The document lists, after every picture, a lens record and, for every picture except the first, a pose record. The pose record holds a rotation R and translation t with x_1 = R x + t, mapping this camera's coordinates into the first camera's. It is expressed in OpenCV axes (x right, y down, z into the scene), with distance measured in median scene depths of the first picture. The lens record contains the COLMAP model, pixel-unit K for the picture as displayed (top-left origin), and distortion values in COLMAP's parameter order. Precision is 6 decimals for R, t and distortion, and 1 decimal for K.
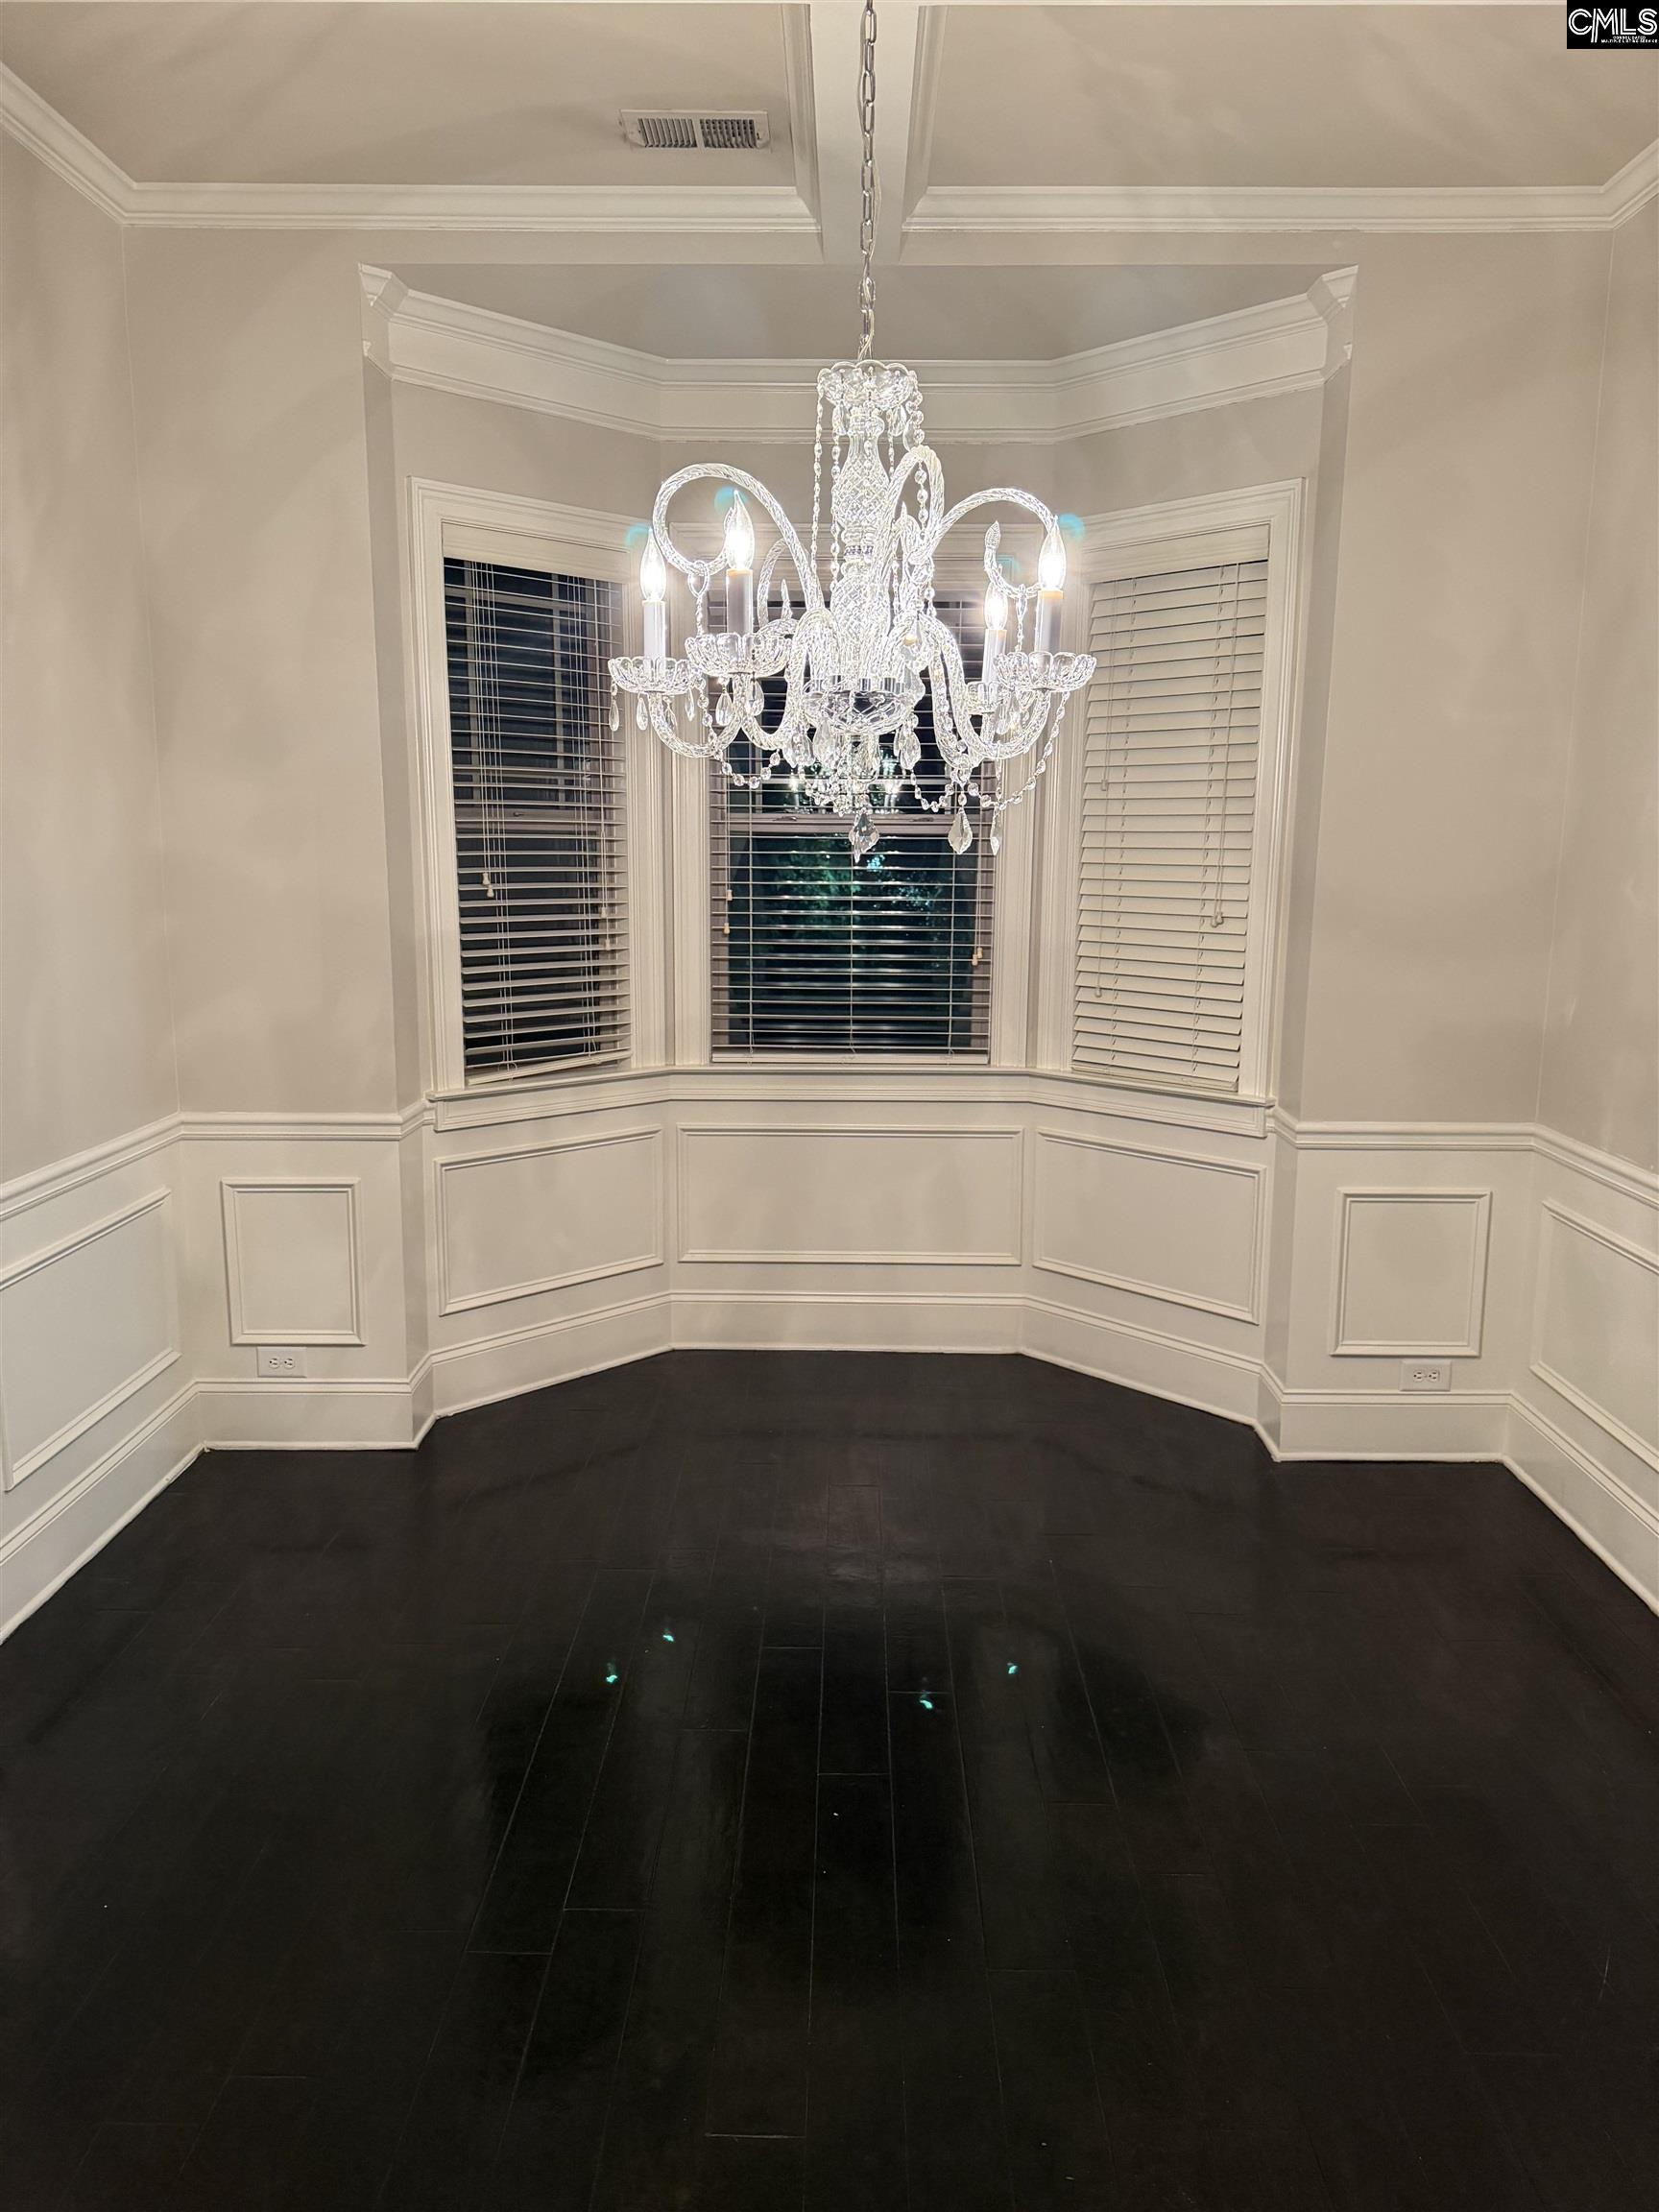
lens RADIAL K [[1558.7, 0, 822.1], [0, 1558.7, 1117.3], [0, 0, 1]] dist [0.066195, -0.002530]
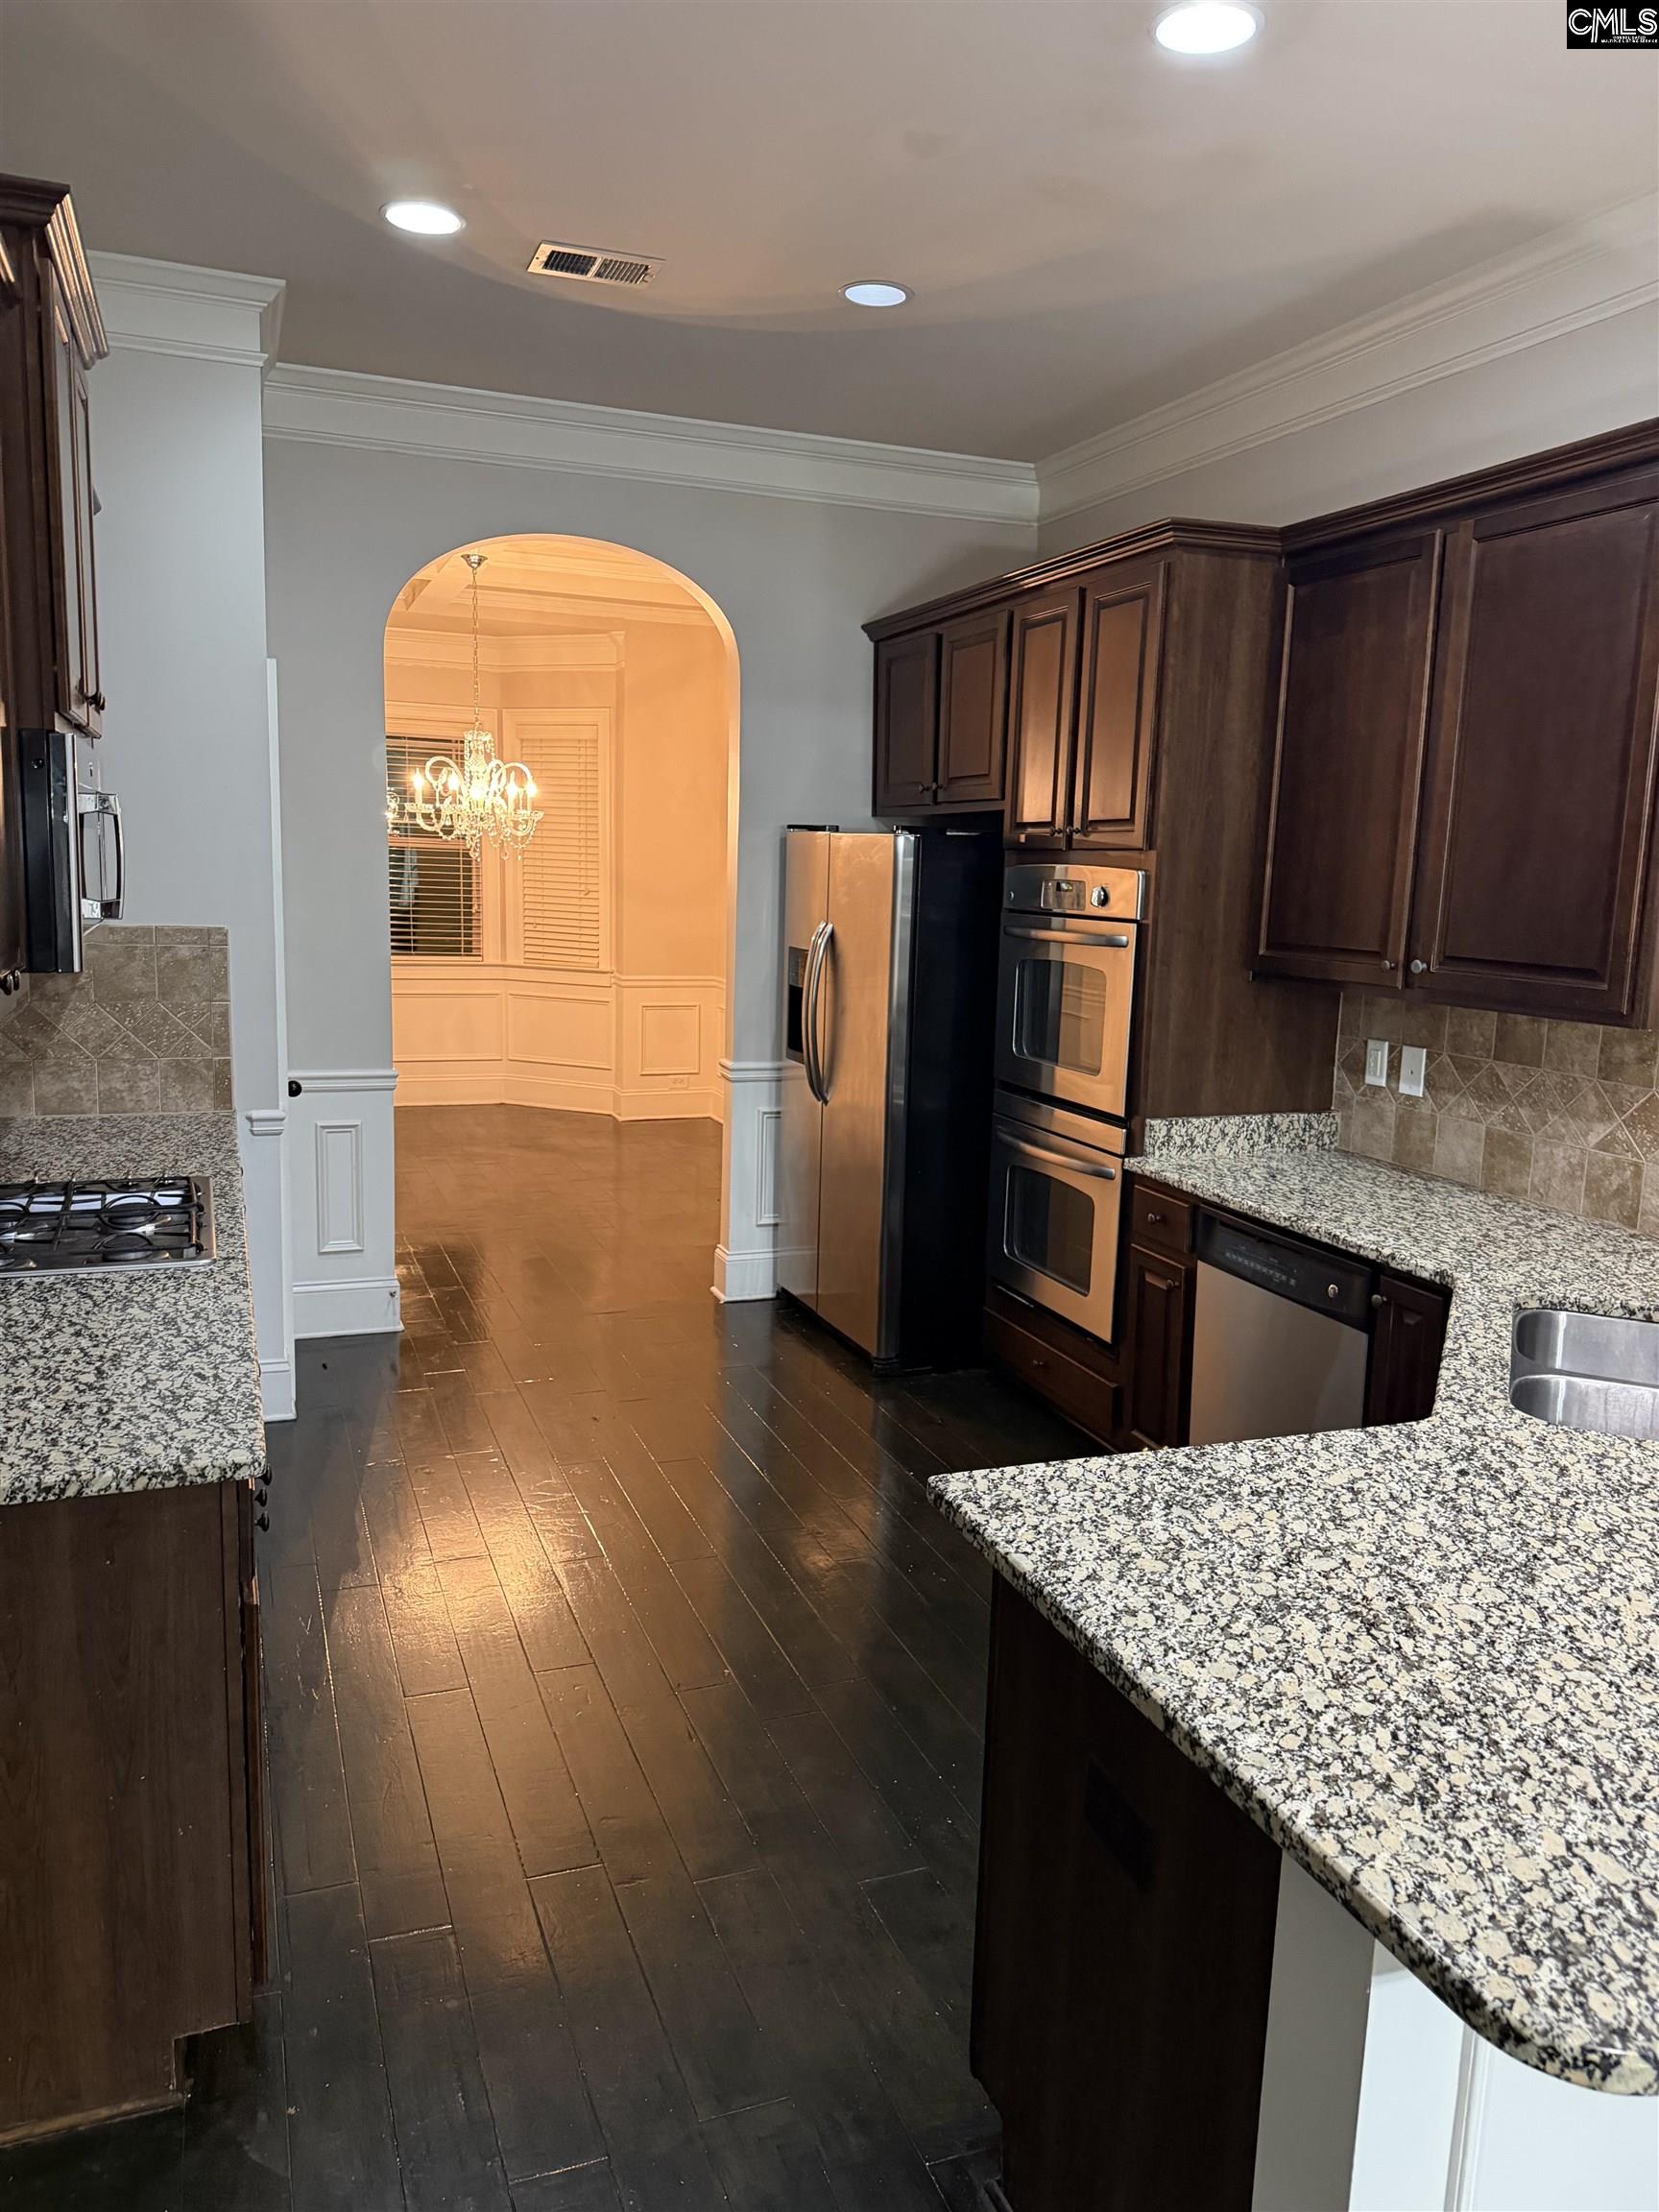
lens RADIAL K [[1558.7, 0, 835.8], [0, 1558.7, 1111.8], [0, 0, 1]] dist [0.066195, -0.002530]
pose [[0.926819, -0.039605, 0.373415, -0.273061], [0.042952, 0.999077, -0.000643, 0.211356], [-0.373045, 0.016635, 0.927664, -1.240426]]
